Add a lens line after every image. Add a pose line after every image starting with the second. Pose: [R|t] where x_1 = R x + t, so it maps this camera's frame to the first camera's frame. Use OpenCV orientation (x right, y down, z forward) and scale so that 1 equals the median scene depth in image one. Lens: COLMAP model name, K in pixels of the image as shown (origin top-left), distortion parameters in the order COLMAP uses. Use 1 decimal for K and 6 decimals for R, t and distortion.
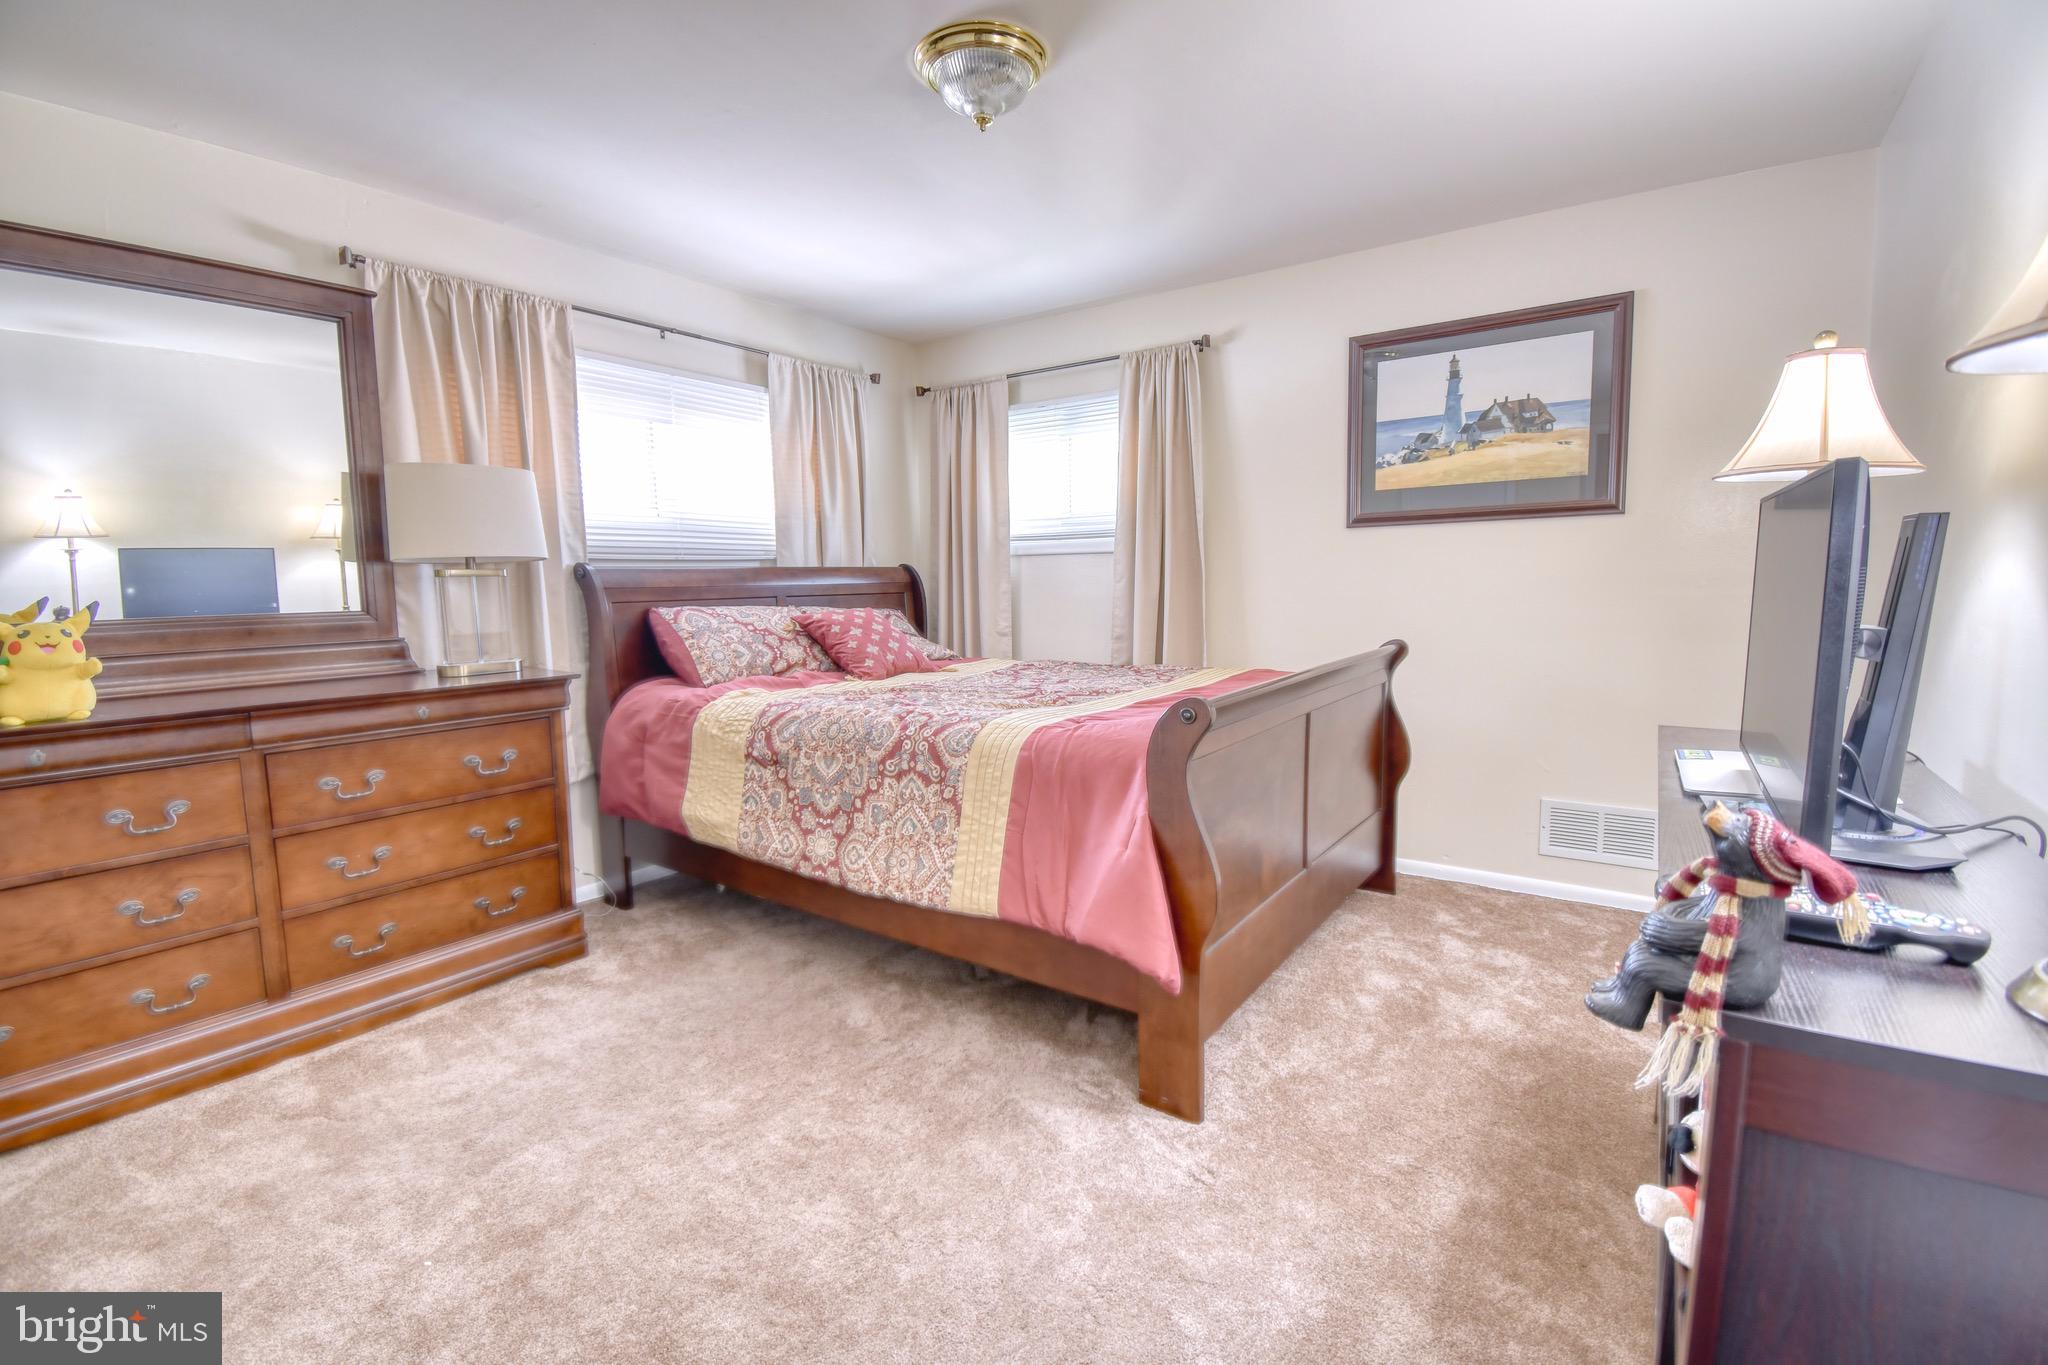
lens RADIAL K [[897.5, 0, 1022.1], [0, 897.5, 680.8], [0, 0, 1]] dist [0.022314, -0.025773]
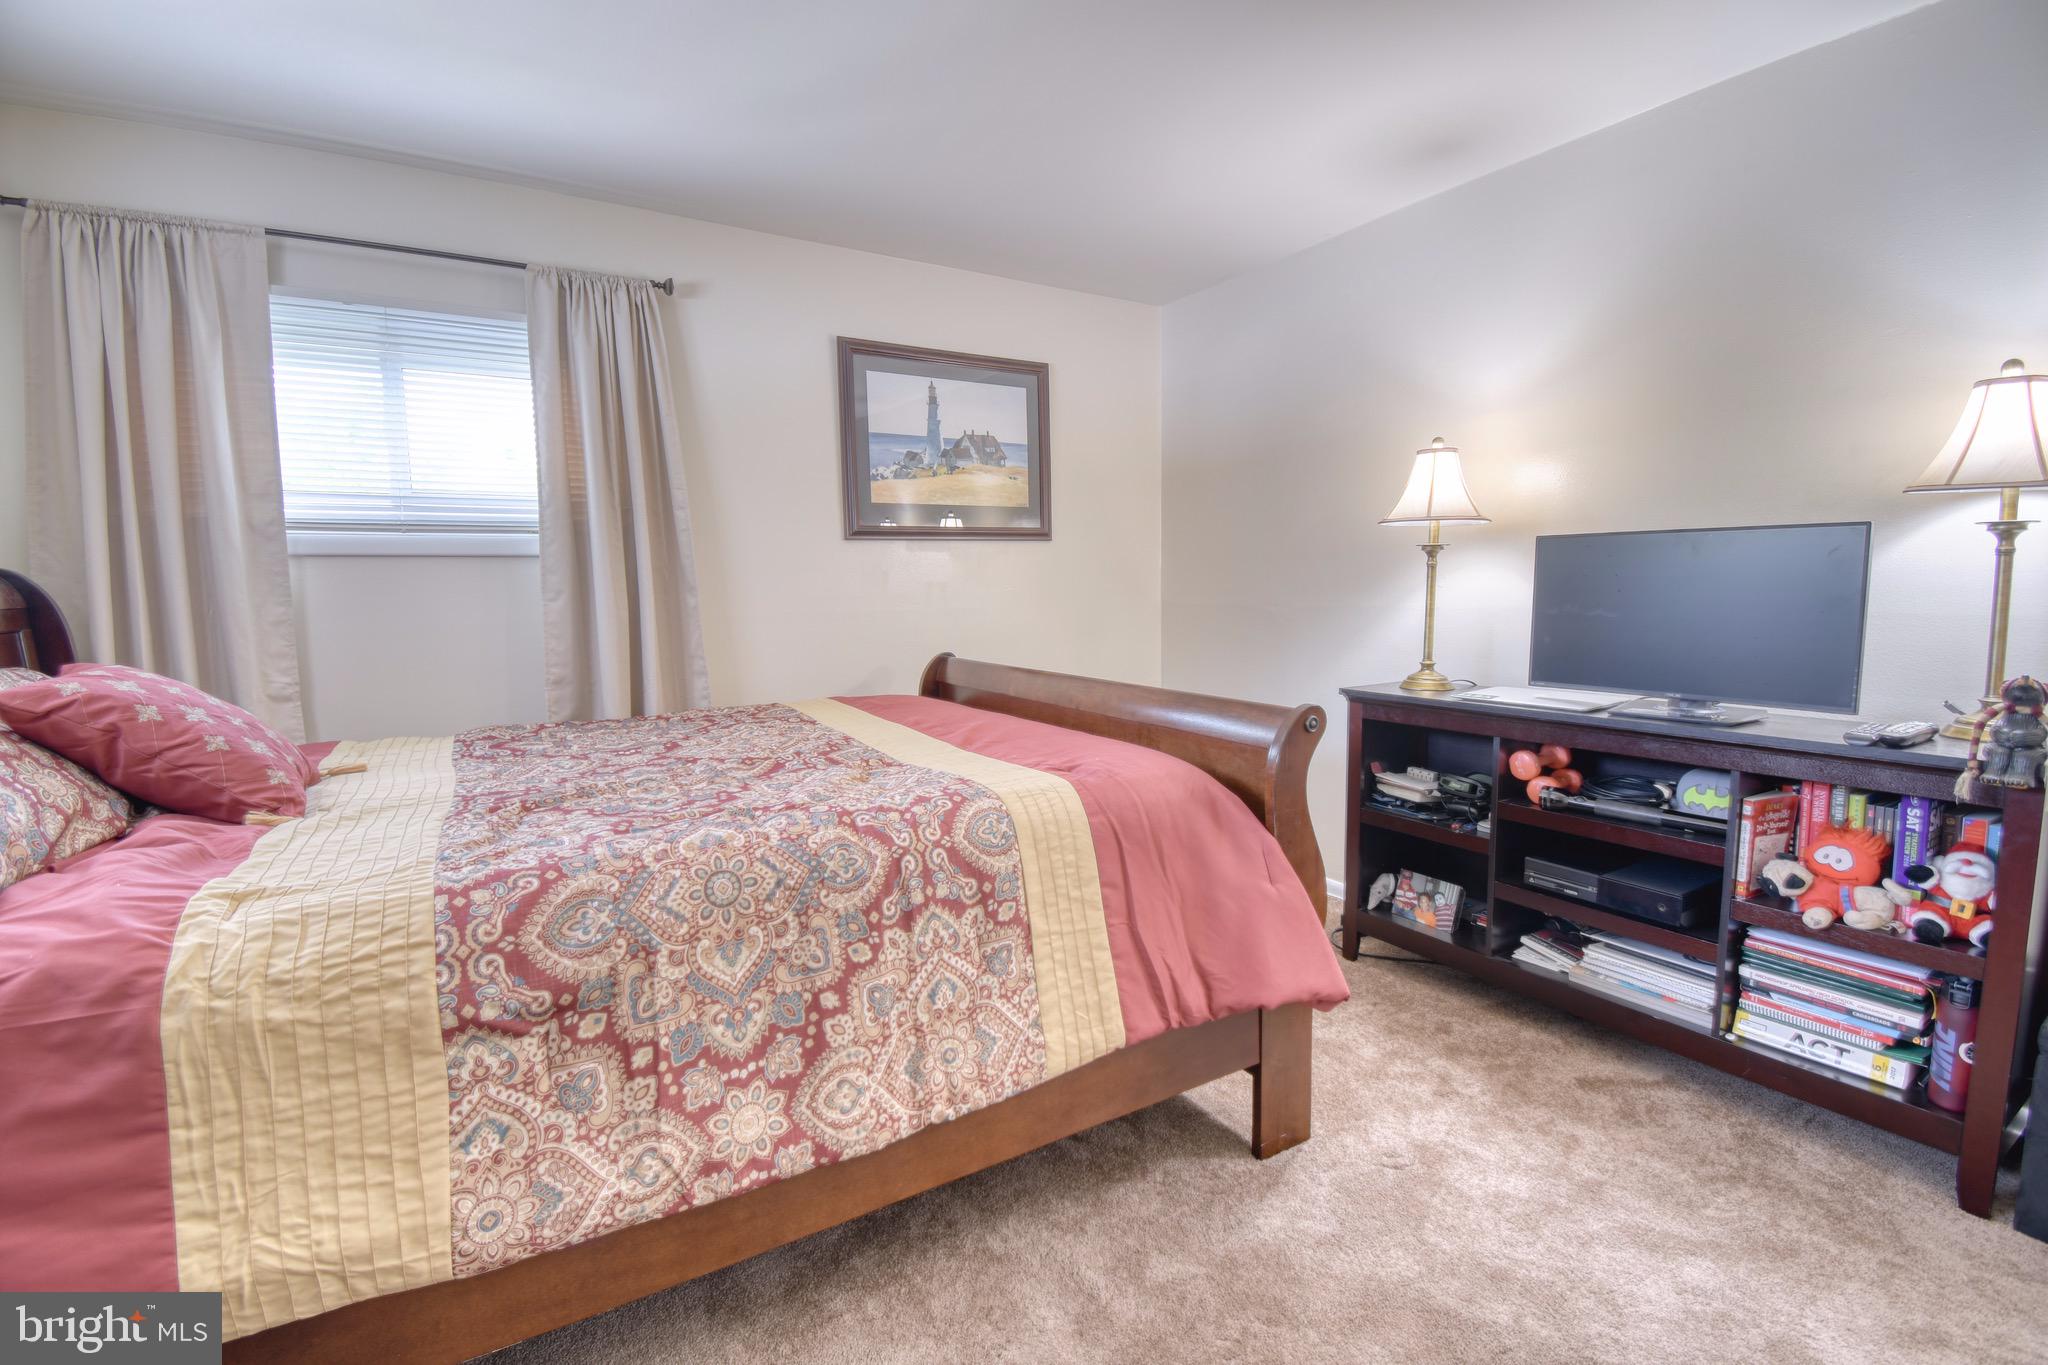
lens RADIAL K [[897.5, 0, 1022.1], [0, 897.5, 680.8], [0, 0, 1]] dist [0.022314, -0.025773]
pose [[0.400720, -0.088904, 0.911877, -0.569086], [0.113669, 0.992416, 0.046804, -0.061625], [-0.909122, 0.084897, 0.407786, 0.610658]]
